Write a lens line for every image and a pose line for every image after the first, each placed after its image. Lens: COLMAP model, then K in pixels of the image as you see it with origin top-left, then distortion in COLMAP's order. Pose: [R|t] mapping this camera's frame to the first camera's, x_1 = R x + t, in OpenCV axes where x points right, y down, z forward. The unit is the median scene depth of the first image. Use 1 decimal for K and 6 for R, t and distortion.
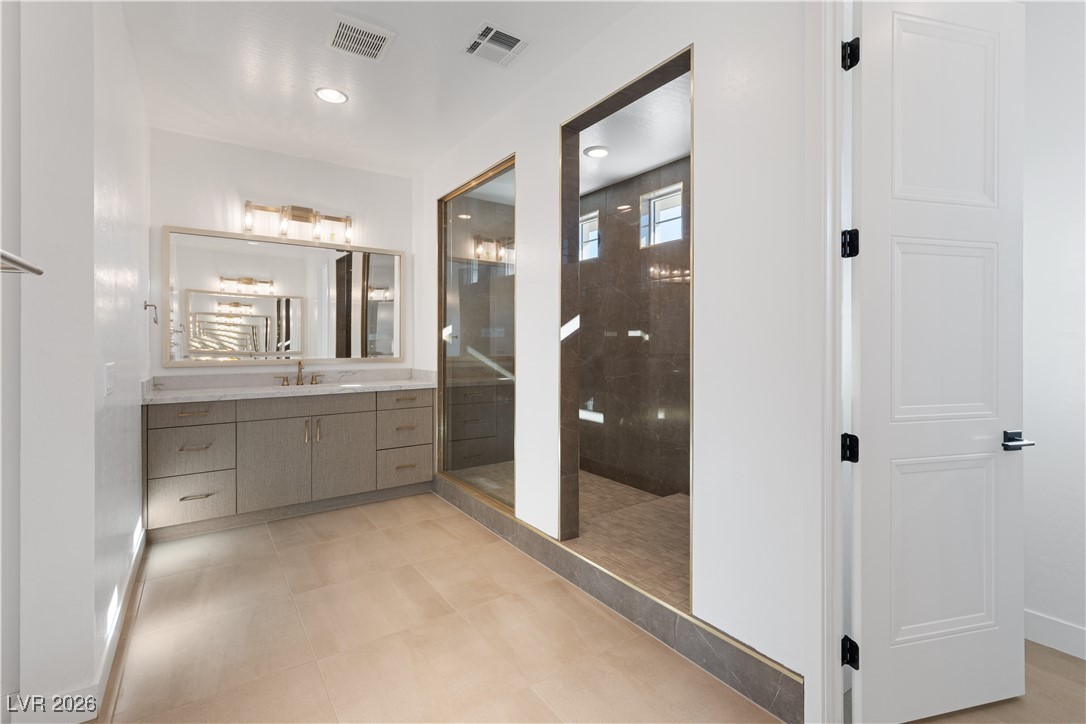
lens RADIAL K [[502.8, 0, 543.6], [0, 502.8, 339.4], [0, 0, 1]] dist [-0.000664, -0.000157]
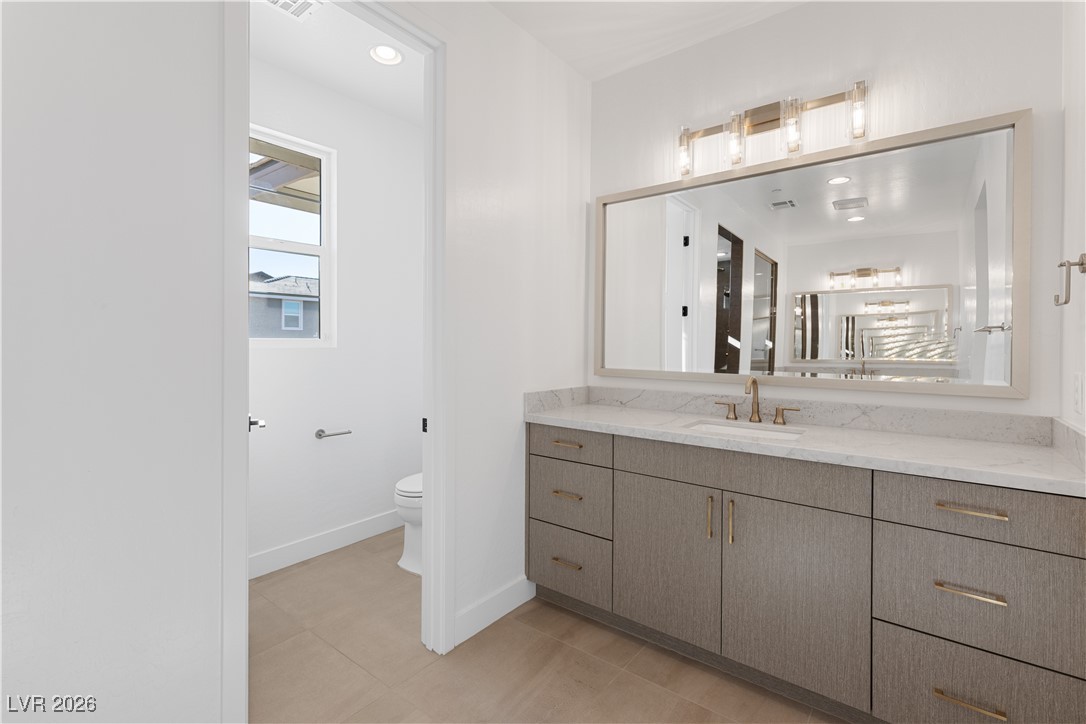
lens RADIAL K [[483.3, 0, 544.6], [0, 483.3, 350.3], [0, 0, 1]] dist [-0.001545, -0.000519]
pose [[0.322803, 0.008844, -0.946425, -0.053071], [-0.004694, 0.999959, 0.007743, 0.008463], [0.946454, 0.001943, 0.322832, 0.621431]]
